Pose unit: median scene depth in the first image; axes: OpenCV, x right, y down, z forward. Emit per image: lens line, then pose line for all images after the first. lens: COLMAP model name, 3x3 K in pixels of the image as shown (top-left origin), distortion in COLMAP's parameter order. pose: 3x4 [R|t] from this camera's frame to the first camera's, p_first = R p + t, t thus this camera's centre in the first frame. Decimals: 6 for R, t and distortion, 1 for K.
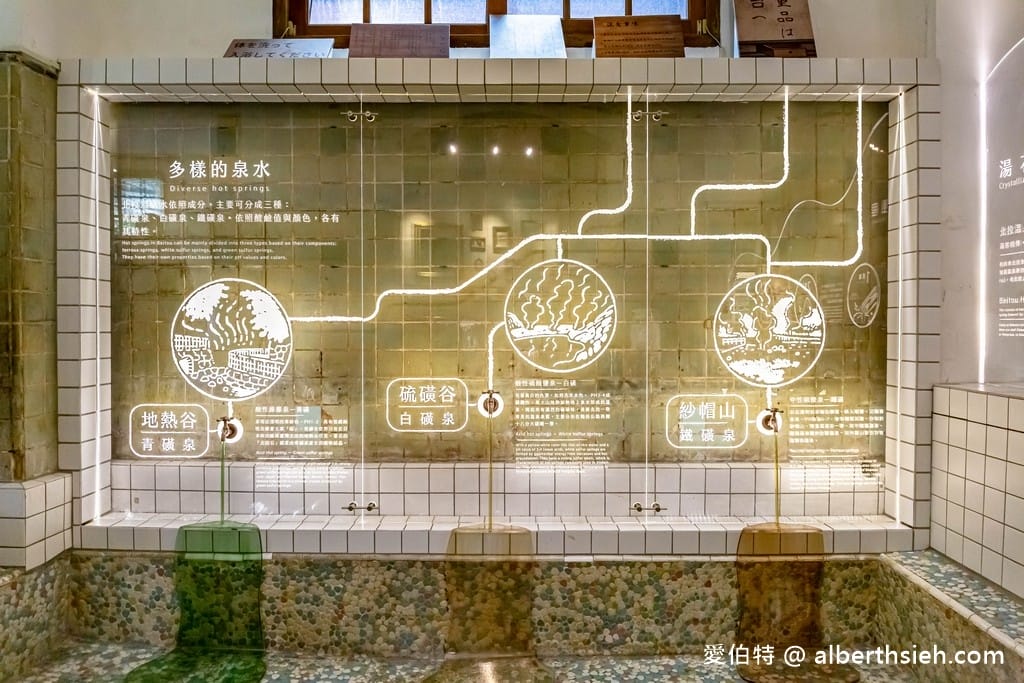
lens RADIAL K [[693.2, 0, 512.3], [0, 693.2, 336.7], [0, 0, 1]] dist [-0.036342, 0.000193]
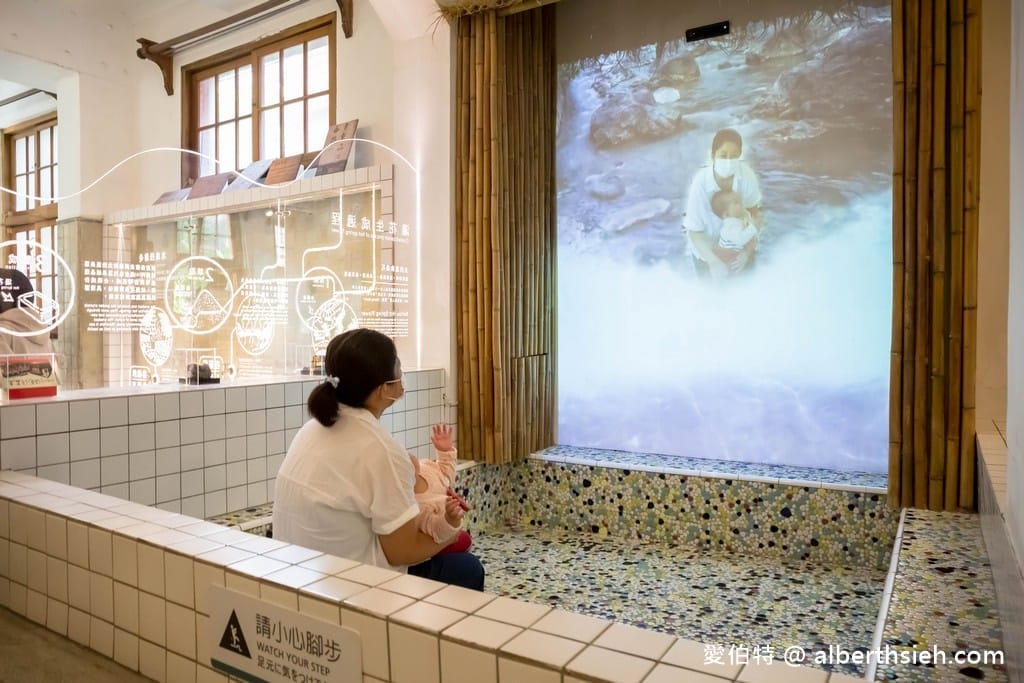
lens RADIAL K [[693.2, 0, 511.3], [0, 693.2, 341.5], [0, 0, 1]] dist [-0.036342, 0.000193]
pose [[0.845971, 0.006658, -0.533187, 1.643508], [-0.013959, 0.999856, -0.009662, 0.023720], [0.533046, 0.015616, 0.845942, -0.202772]]
